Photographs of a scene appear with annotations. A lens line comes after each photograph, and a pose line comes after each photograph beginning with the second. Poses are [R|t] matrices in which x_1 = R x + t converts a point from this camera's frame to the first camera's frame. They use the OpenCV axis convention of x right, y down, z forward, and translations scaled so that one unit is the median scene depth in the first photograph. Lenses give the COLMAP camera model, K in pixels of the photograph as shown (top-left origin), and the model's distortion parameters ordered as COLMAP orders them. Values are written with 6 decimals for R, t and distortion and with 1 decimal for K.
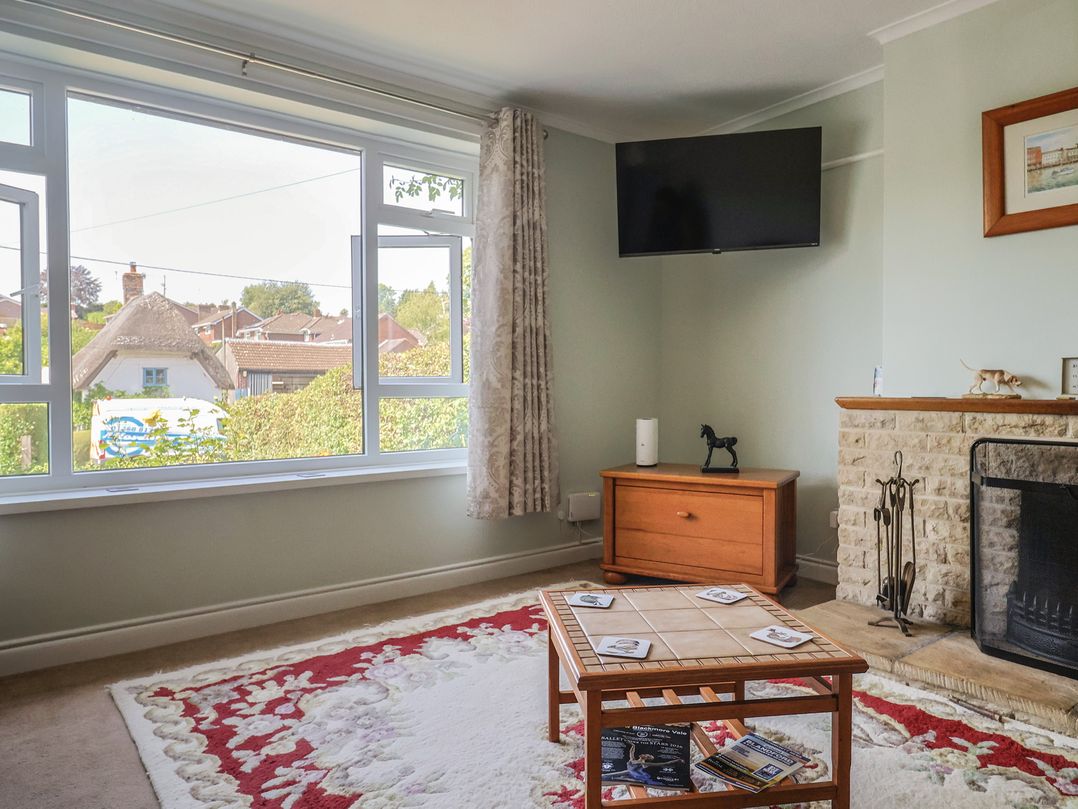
lens RADIAL K [[730.7, 0, 539.0], [0, 730.7, 404.5], [0, 0, 1]] dist [-0.002506, -0.002306]
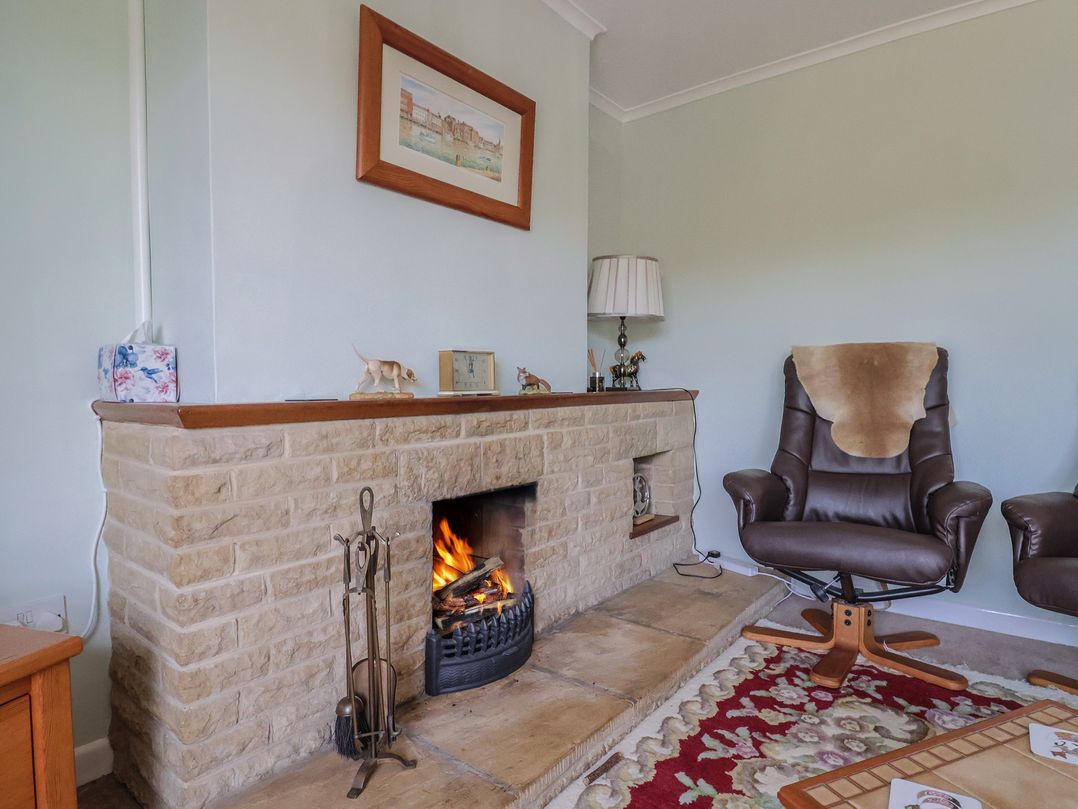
lens RADIAL K [[639.7, 0, 539.0], [0, 639.7, 404.5], [0, 0, 1]] dist [-0.008423, -0.004937]
pose [[-0.247657, -0.034044, 0.968250, -0.067731], [0.030441, 0.998616, 0.042898, -0.027338], [-0.968369, 0.040099, -0.246278, 1.074409]]
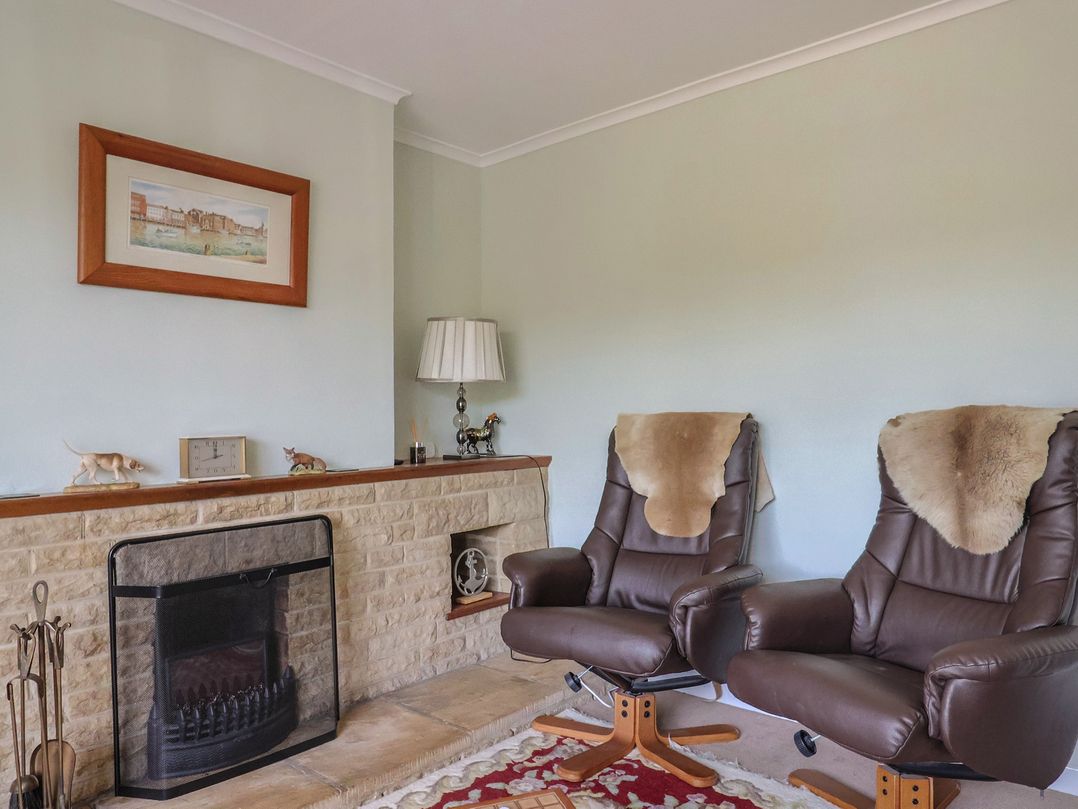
lens RADIAL K [[784.3, 0, 538.6], [0, 784.3, 408.2], [0, 0, 1]] dist [0.000893, -0.002642]
pose [[-0.195463, 0.004648, 0.980700, -0.329012], [0.038276, 0.999263, 0.002893, -0.086376], [-0.979964, 0.038102, -0.195497, 0.746831]]
